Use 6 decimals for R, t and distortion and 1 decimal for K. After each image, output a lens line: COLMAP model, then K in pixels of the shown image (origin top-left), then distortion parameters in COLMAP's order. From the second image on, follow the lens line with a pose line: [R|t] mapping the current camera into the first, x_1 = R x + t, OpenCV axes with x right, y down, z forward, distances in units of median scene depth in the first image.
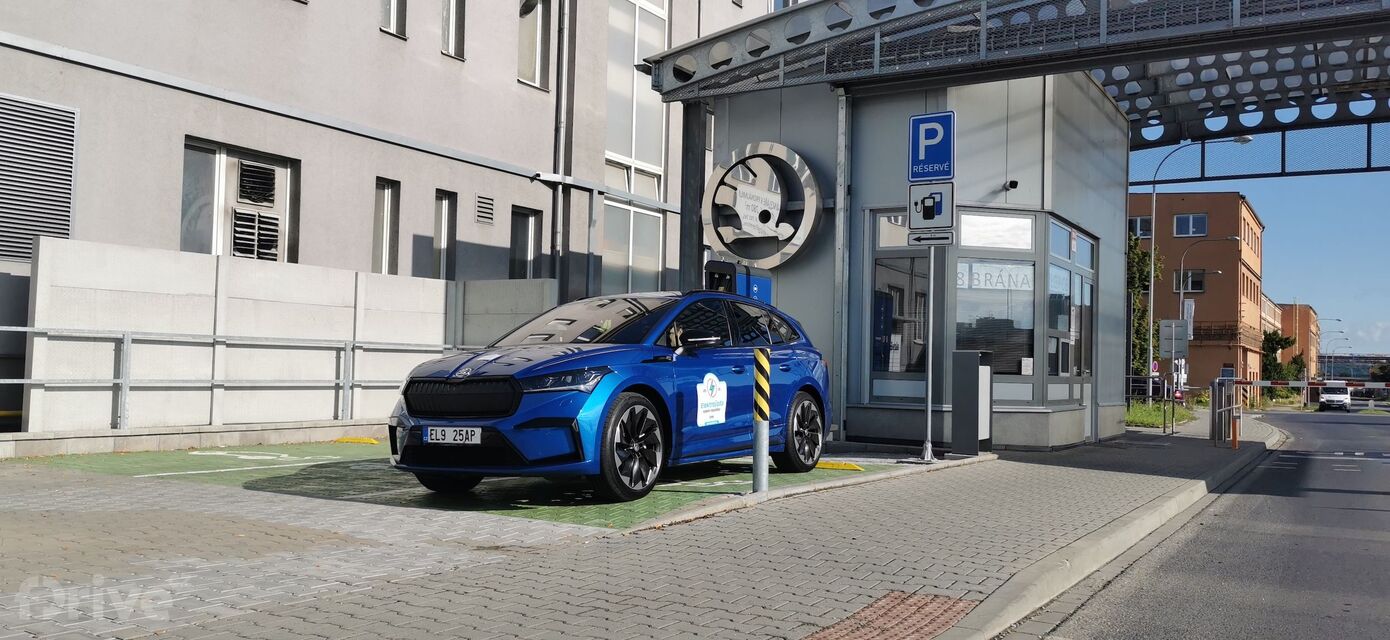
lens RADIAL K [[1056.5, 0, 695.0], [0, 1056.5, 320.0], [0, 0, 1]] dist [0.031517, -0.074357]
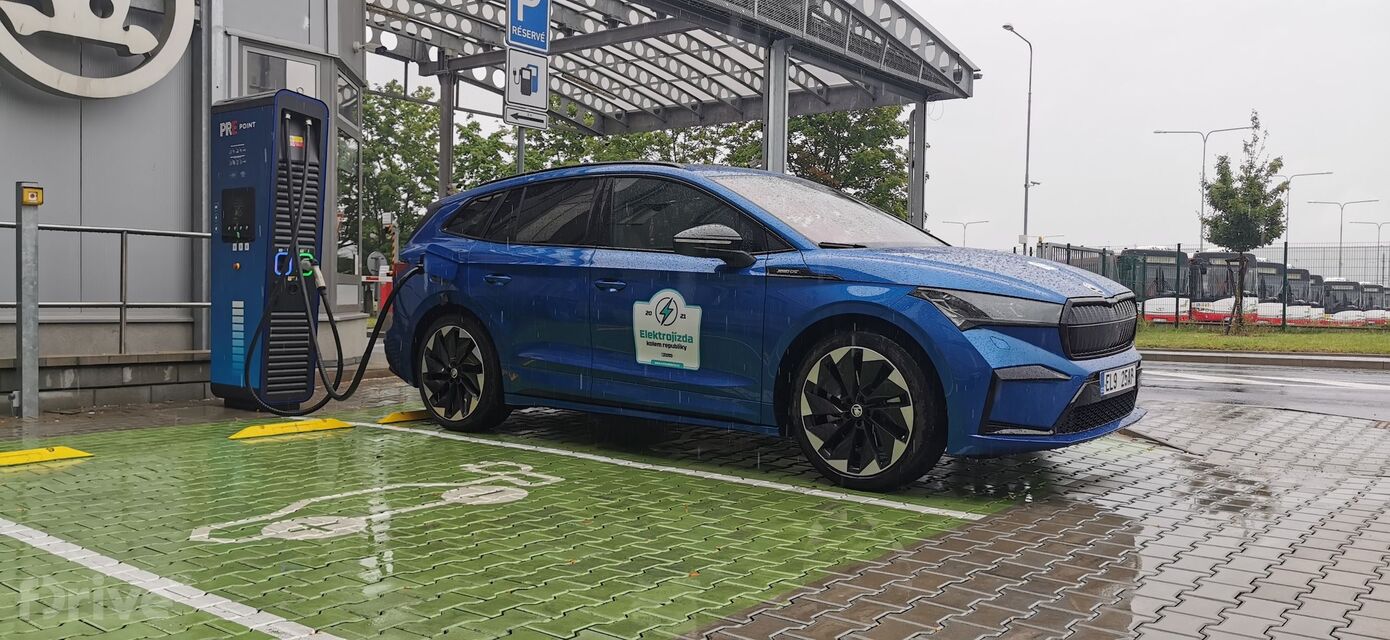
lens RADIAL K [[1055.6, 0, 695.0], [0, 1055.6, 320.0], [0, 0, 1]] dist [0.039870, -0.064785]
pose [[0.120026, -0.051189, 0.991450, -0.490417], [-0.058374, 0.996578, 0.058521, 0.021874], [-0.991053, -0.064899, 0.116627, 0.601603]]
